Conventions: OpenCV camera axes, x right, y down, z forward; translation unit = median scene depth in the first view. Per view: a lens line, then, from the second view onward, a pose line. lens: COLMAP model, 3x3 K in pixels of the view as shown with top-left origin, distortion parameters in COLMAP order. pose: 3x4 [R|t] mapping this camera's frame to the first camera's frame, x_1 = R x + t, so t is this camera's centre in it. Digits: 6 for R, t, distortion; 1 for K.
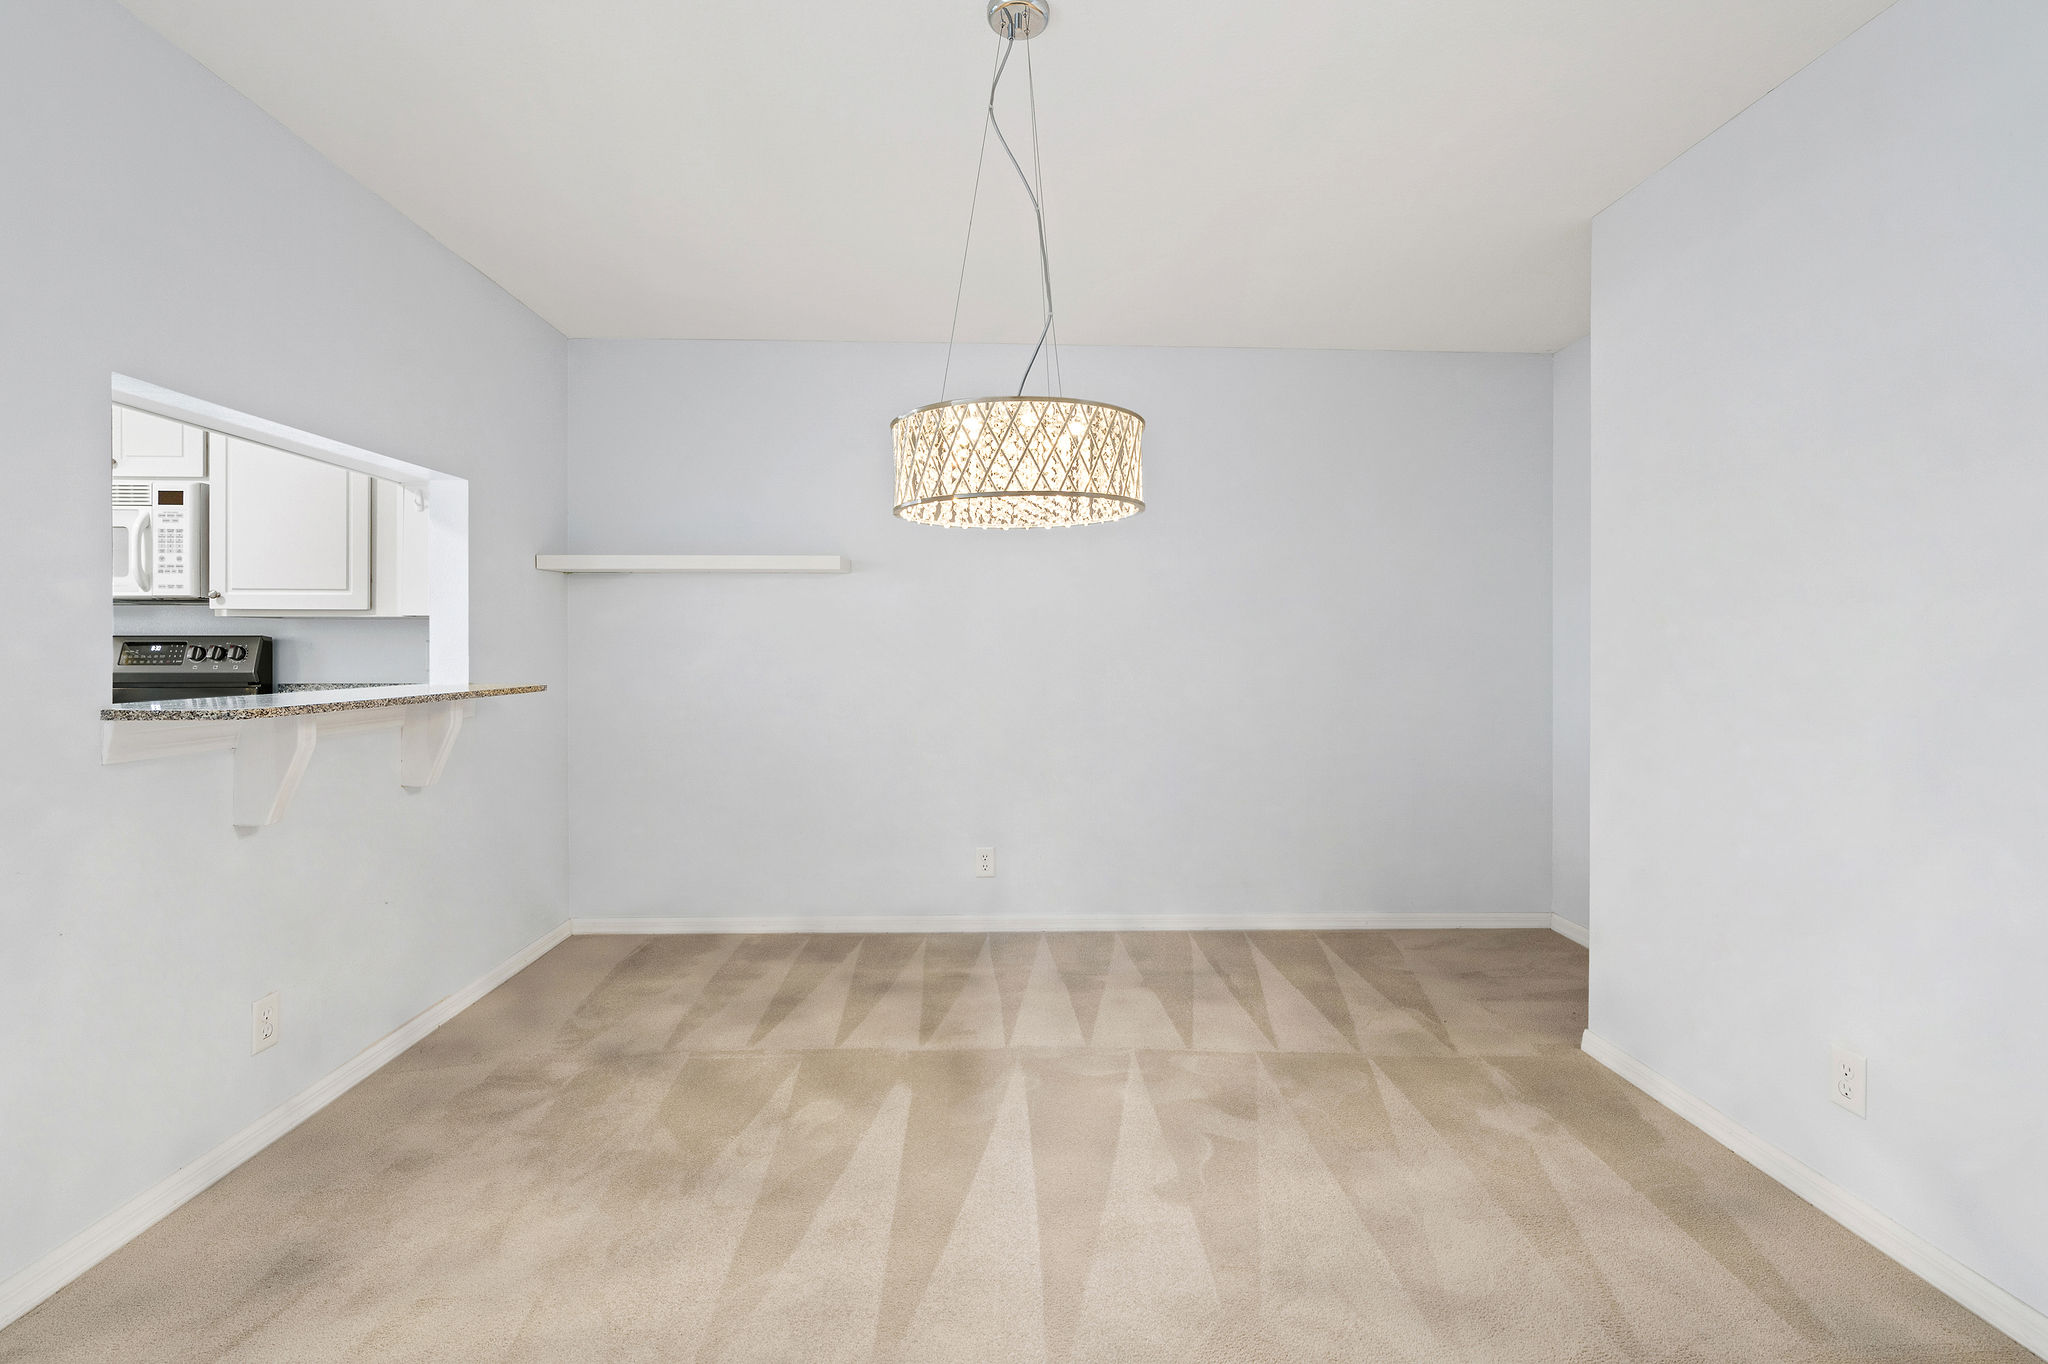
lens RADIAL K [[953.6, 0, 1028.1], [0, 953.6, 646.6], [0, 0, 1]] dist [-0.002606, 0.000612]
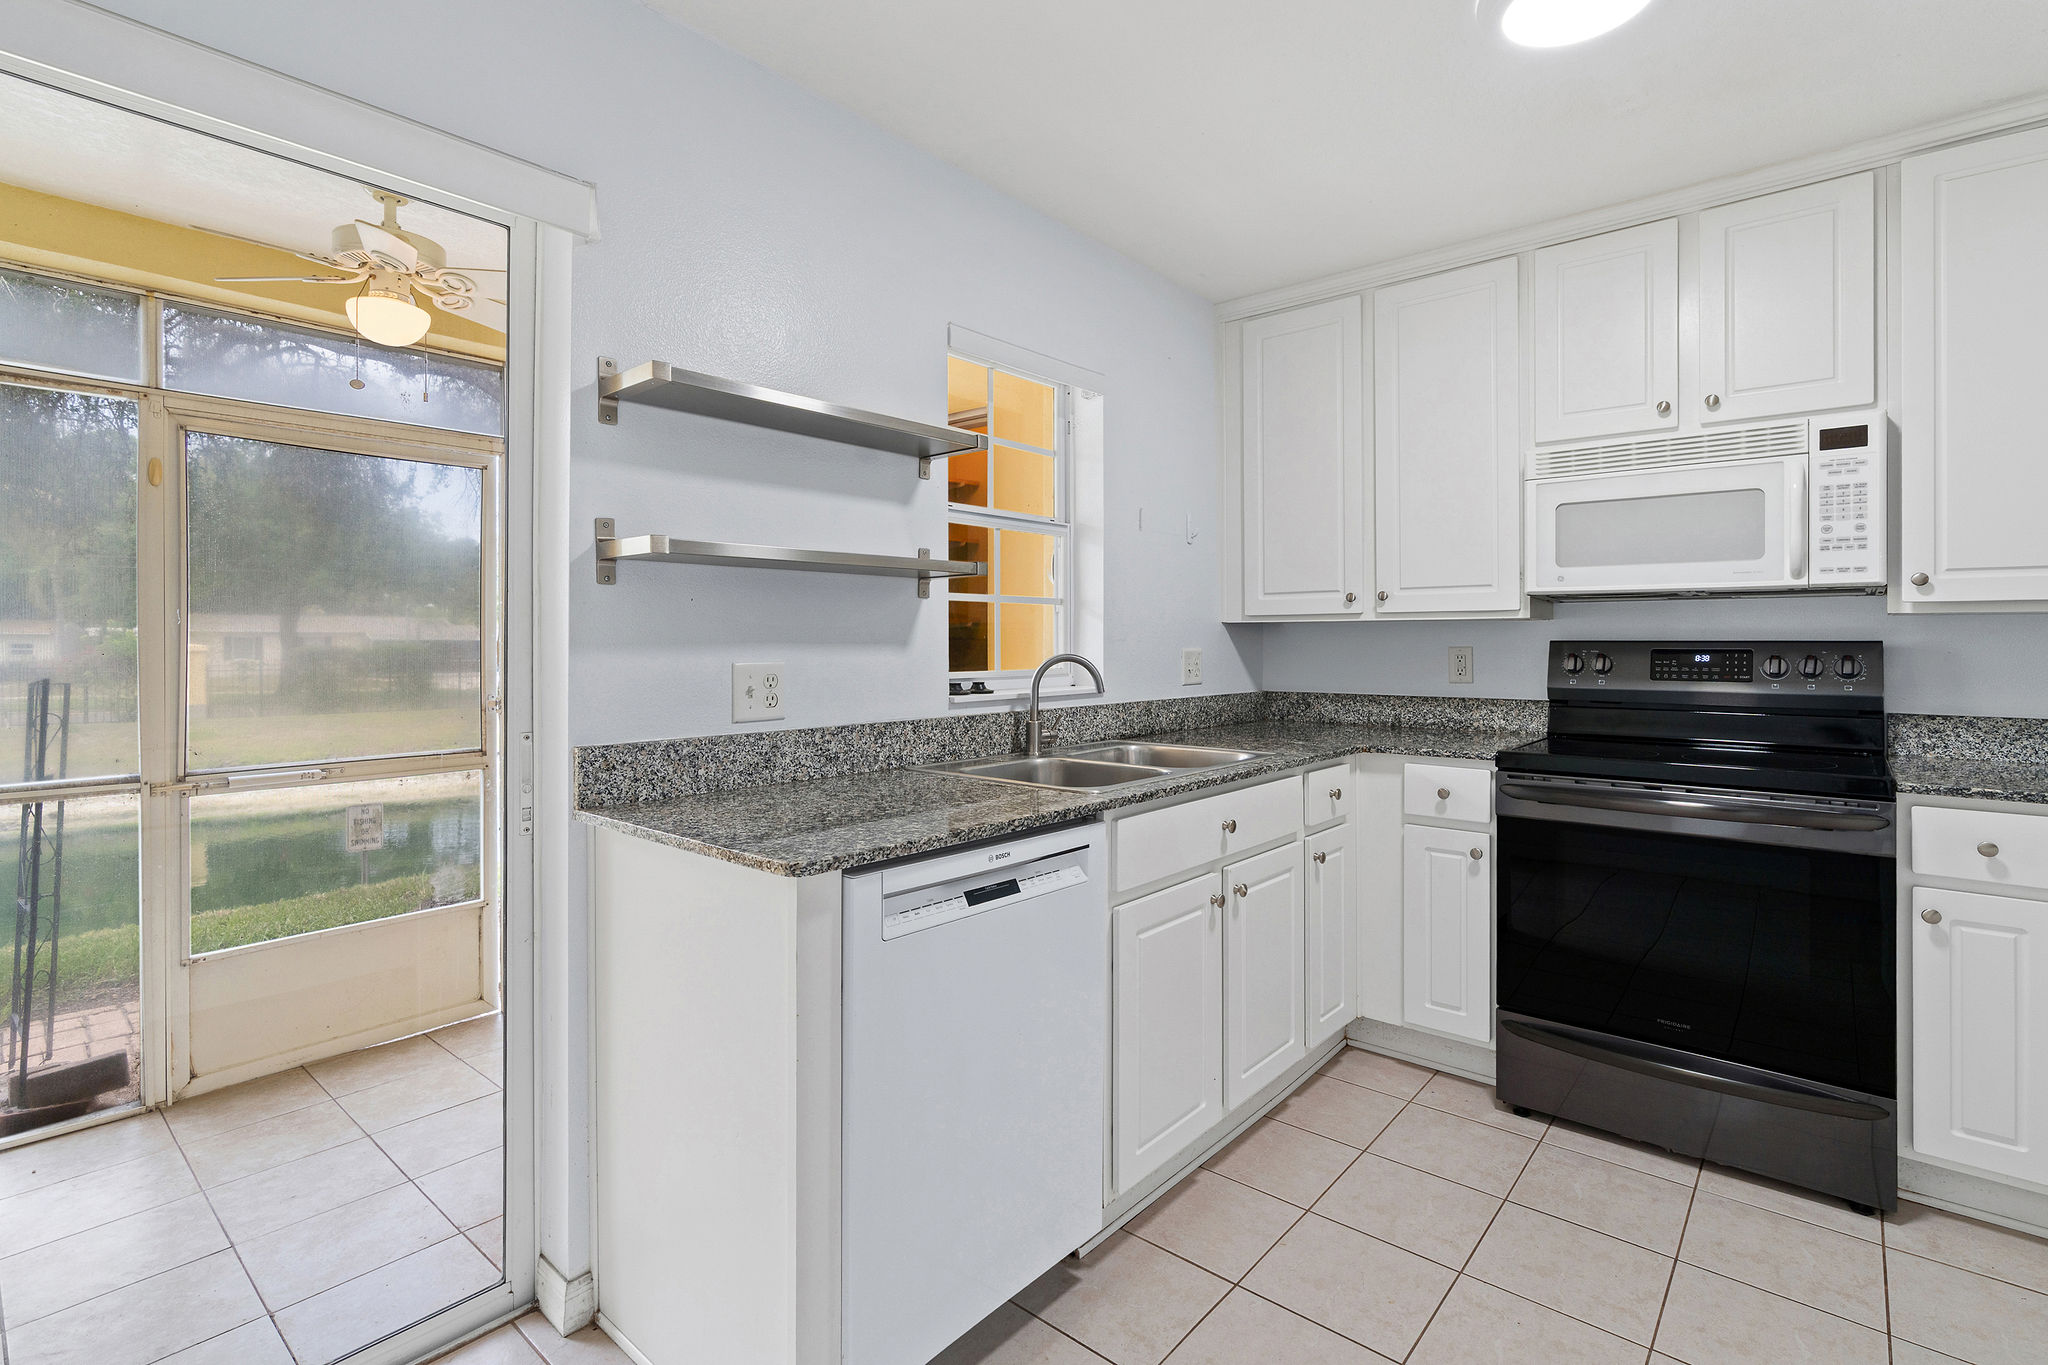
lens RADIAL K [[948.1, 0, 1031.7], [0, 948.1, 635.6], [0, 0, 1]] dist [-0.002217, 0.001073]
pose [[0.728842, -0.001025, -0.684681, -0.860568], [-0.001417, 0.999994, -0.003004, -0.013881], [0.684680, 0.003159, 0.728836, 0.120445]]
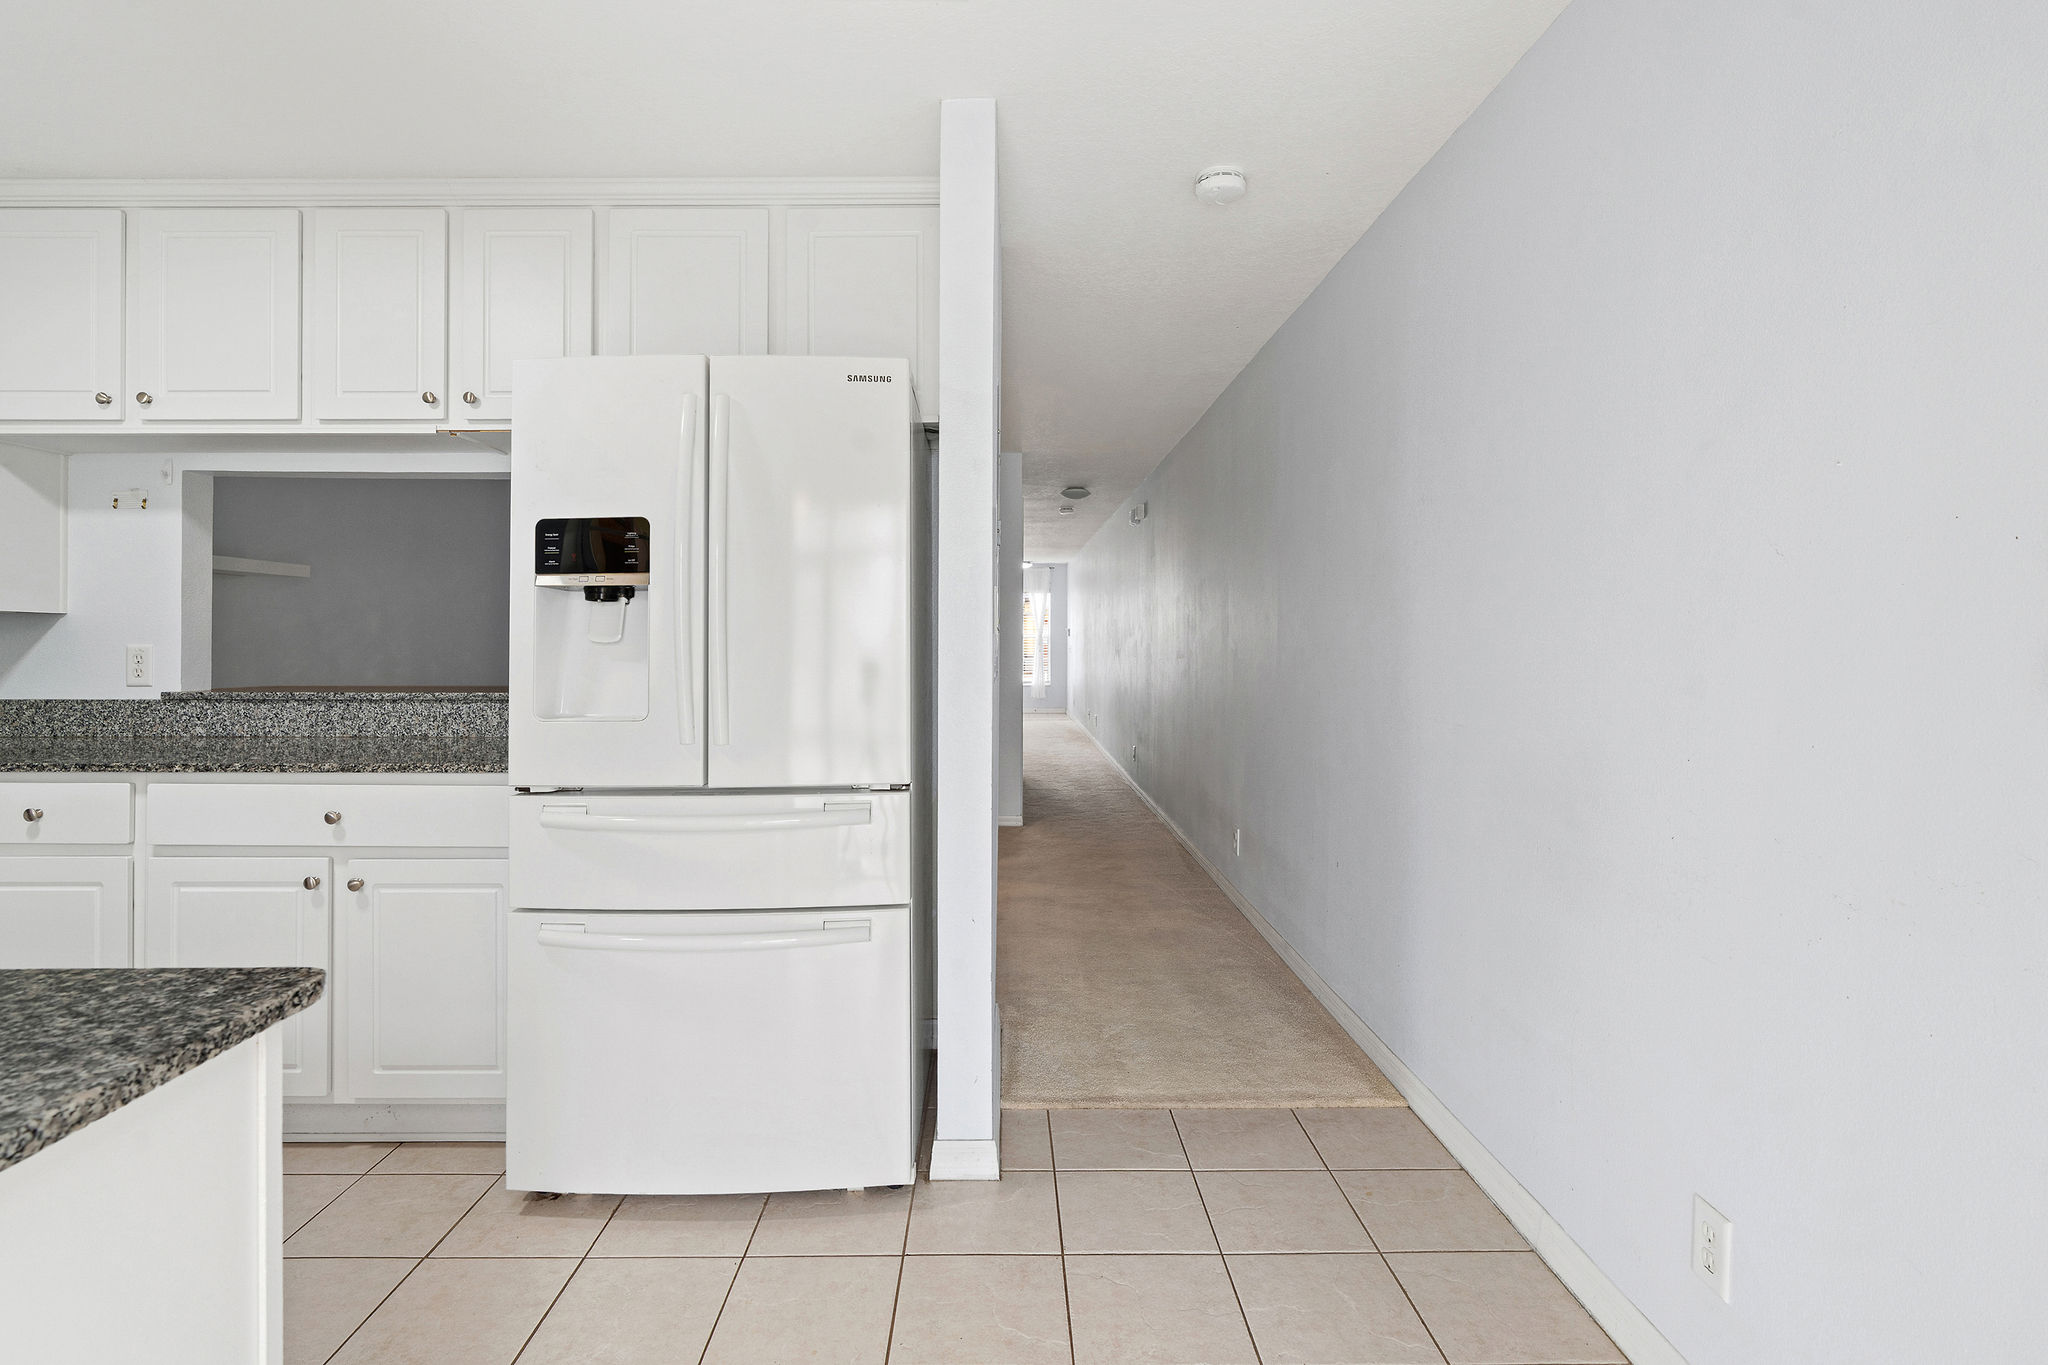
lens RADIAL K [[953.6, 0, 1028.1], [0, 953.6, 647.1], [0, 0, 1]] dist [-0.002606, 0.000612]
pose [[0.035795, -0.005827, 0.999342, -1.417162], [0.001419, 0.999982, 0.005780, -0.005590], [-0.999358, 0.001211, 0.035802, 0.148575]]
